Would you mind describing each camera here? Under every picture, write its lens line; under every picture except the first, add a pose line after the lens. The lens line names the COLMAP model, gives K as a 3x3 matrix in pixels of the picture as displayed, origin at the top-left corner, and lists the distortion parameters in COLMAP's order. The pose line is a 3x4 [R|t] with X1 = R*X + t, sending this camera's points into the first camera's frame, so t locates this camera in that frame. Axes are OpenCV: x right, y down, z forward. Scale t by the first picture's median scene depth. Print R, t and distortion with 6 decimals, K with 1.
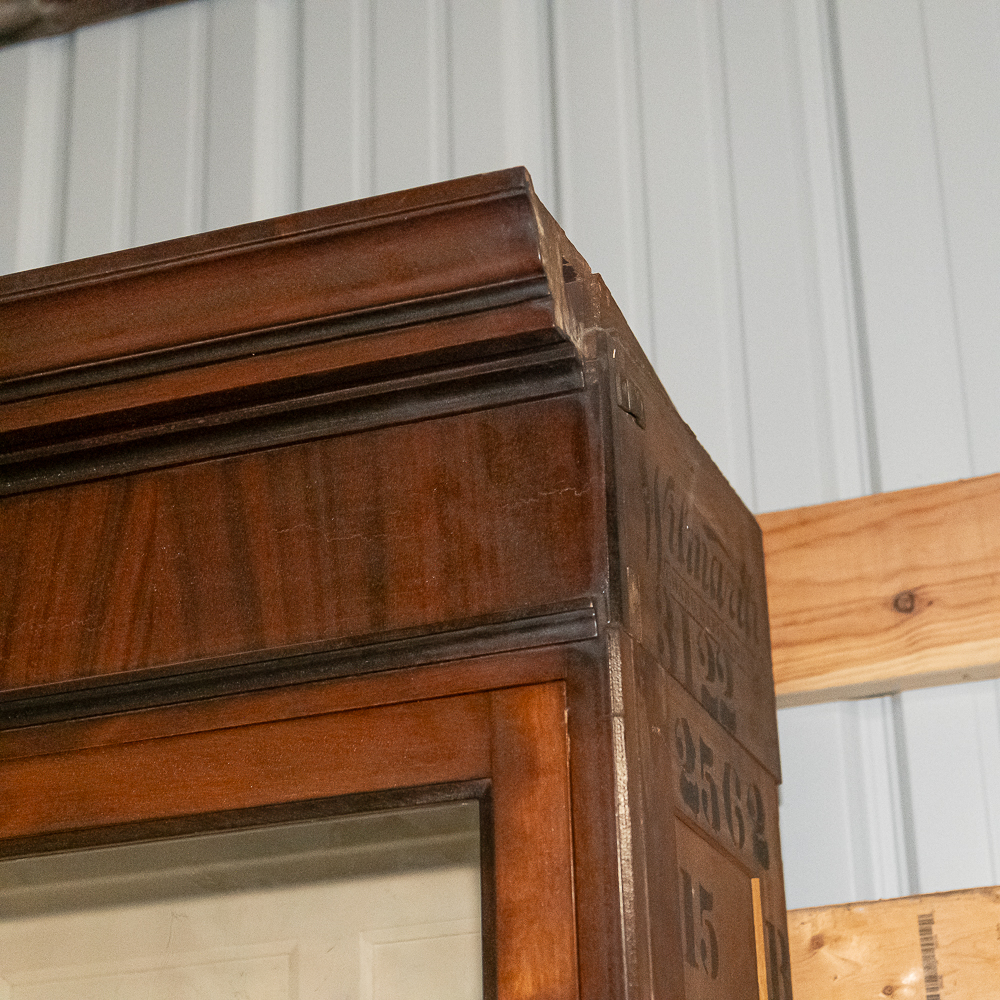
lens RADIAL K [[2347.9, 0, 500.0], [0, 2347.9, 500.0], [0, 0, 1]] dist [-0.005546, 0.166223]
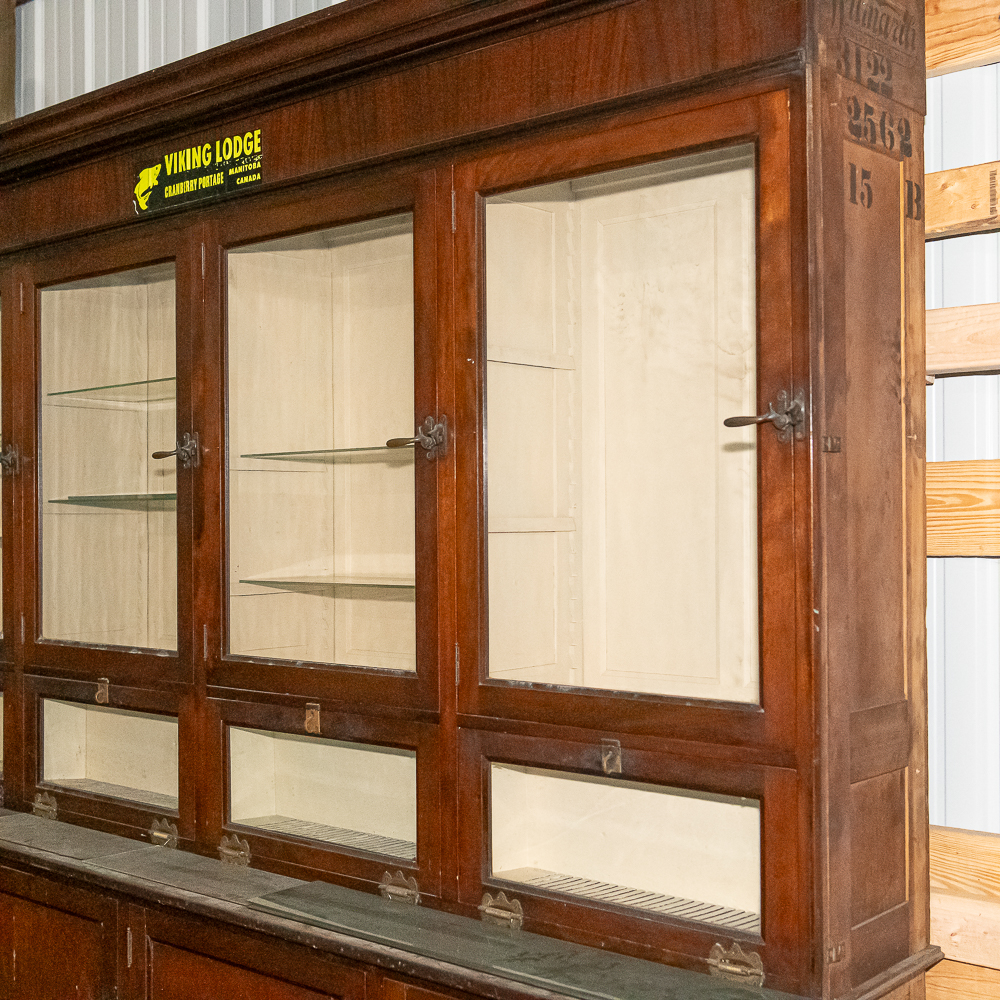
lens RADIAL K [[1399.1, 0, 500.0], [0, 1399.1, 500.0], [0, 0, 1]] dist [-0.016328, 0.051674]
pose [[0.936584, 0.012898, -0.350207, 0.239084], [0.126592, 0.919392, 0.372416, -0.097506], [0.326780, -0.393132, 0.859454, -0.450449]]
